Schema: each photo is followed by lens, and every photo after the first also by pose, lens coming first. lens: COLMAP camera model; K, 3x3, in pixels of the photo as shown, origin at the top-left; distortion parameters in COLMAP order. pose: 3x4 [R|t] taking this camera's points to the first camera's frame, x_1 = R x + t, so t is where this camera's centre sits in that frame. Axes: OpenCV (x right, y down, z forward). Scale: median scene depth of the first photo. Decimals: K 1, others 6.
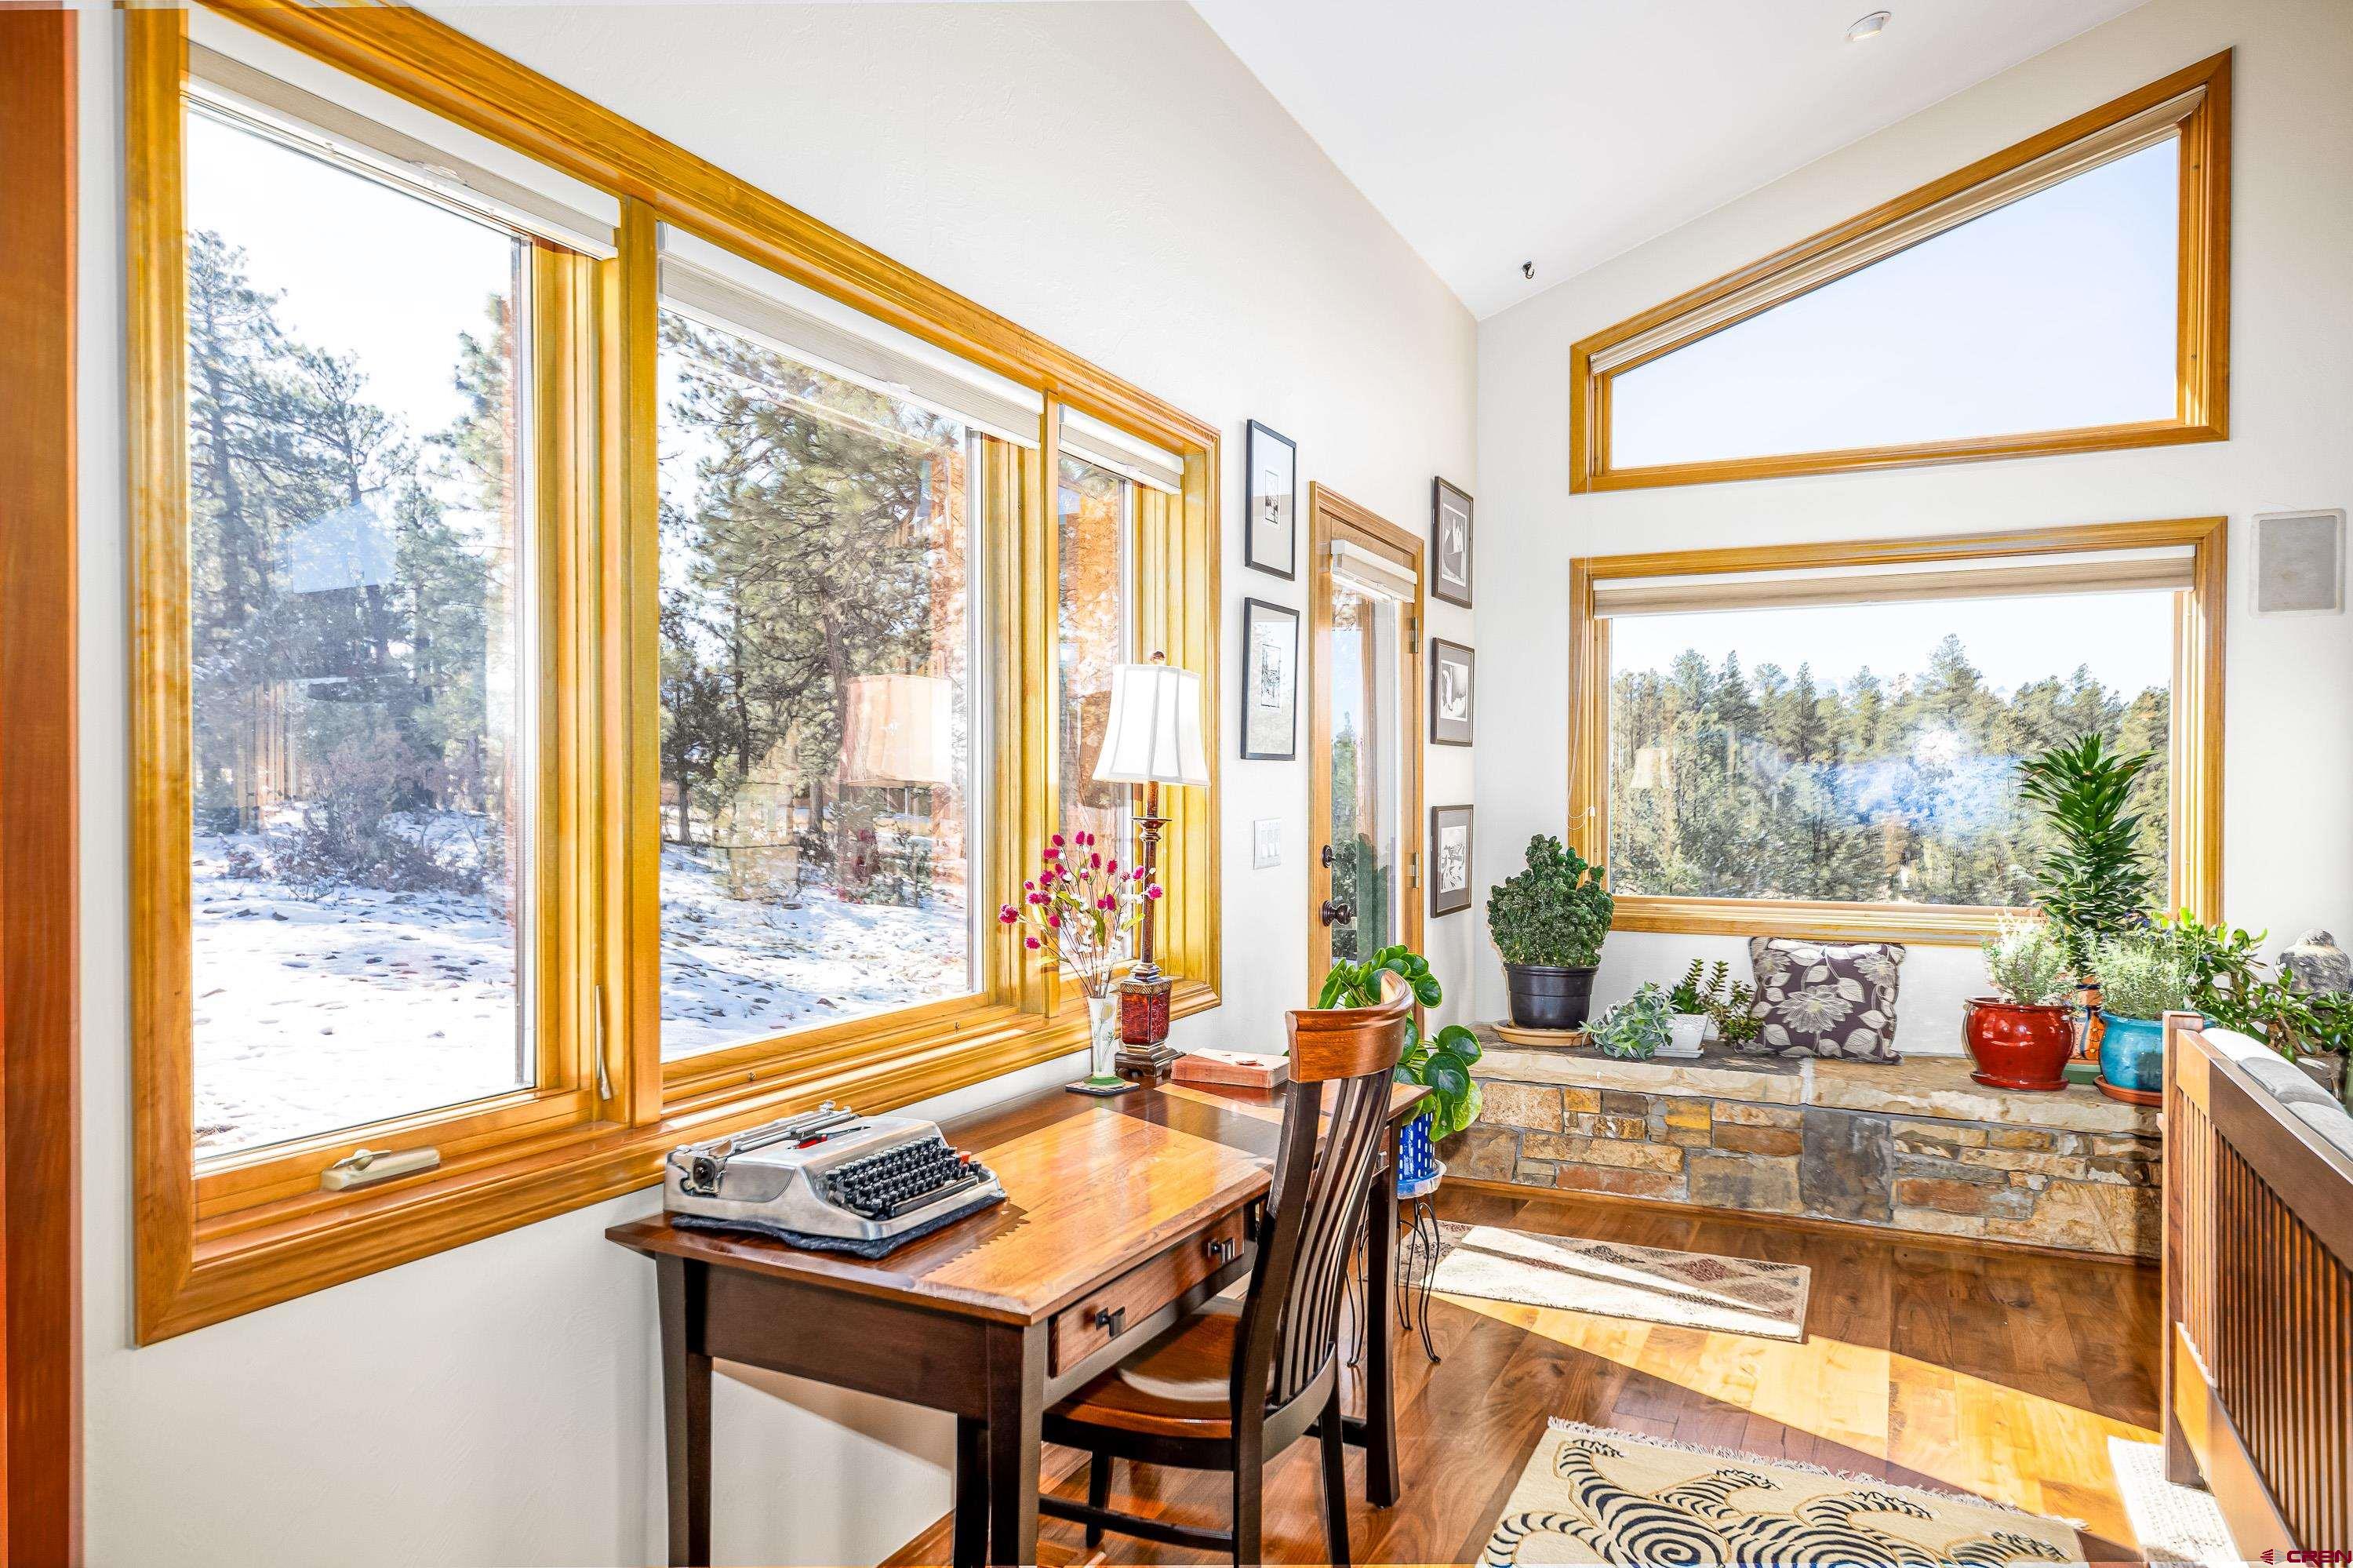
lens RADIAL K [[1505.9, 0, 1190.0], [0, 1505.9, 799.6], [0, 0, 1]] dist [-0.009791, -0.000719]
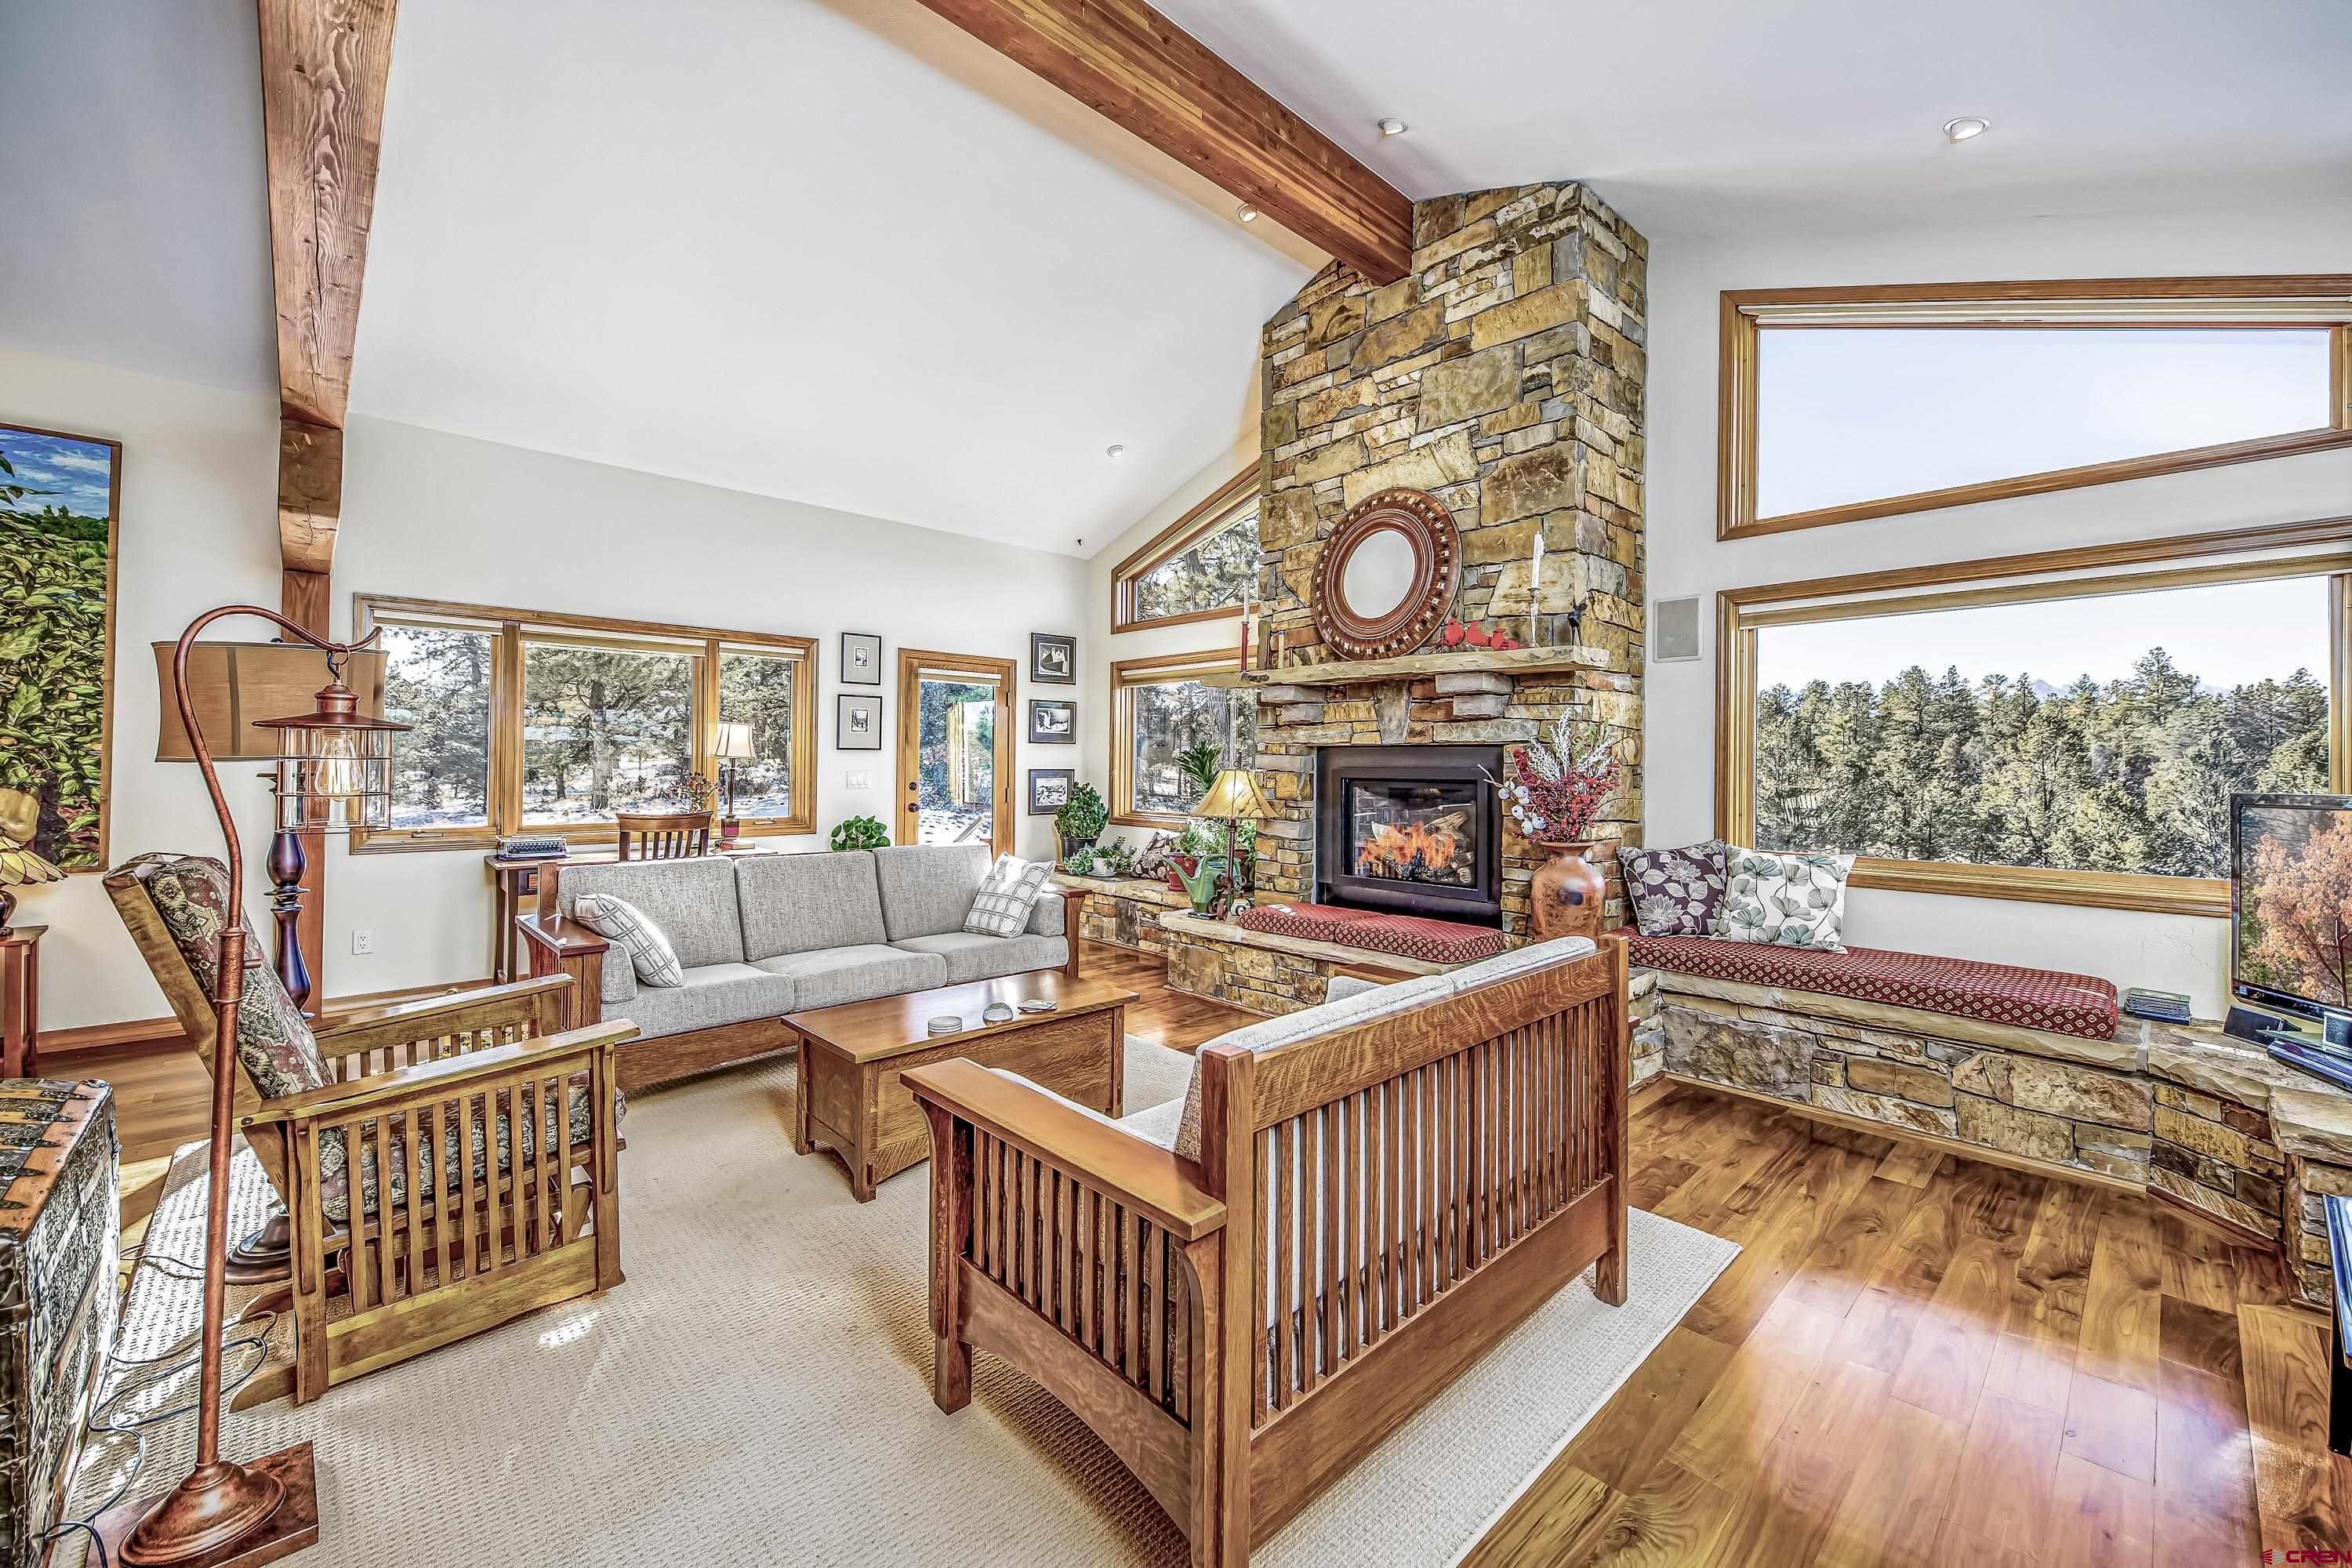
lens RADIAL K [[940.5, 0, 1186.7], [0, 940.5, 765.5], [0, 0, 1]] dist [0.004895, -0.000008]
pose [[0.933868, 0.006378, -0.357560, 0.955002], [-0.009336, 0.999935, -0.006549, 0.005804], [0.357495, 0.009454, 0.933867, -0.323409]]
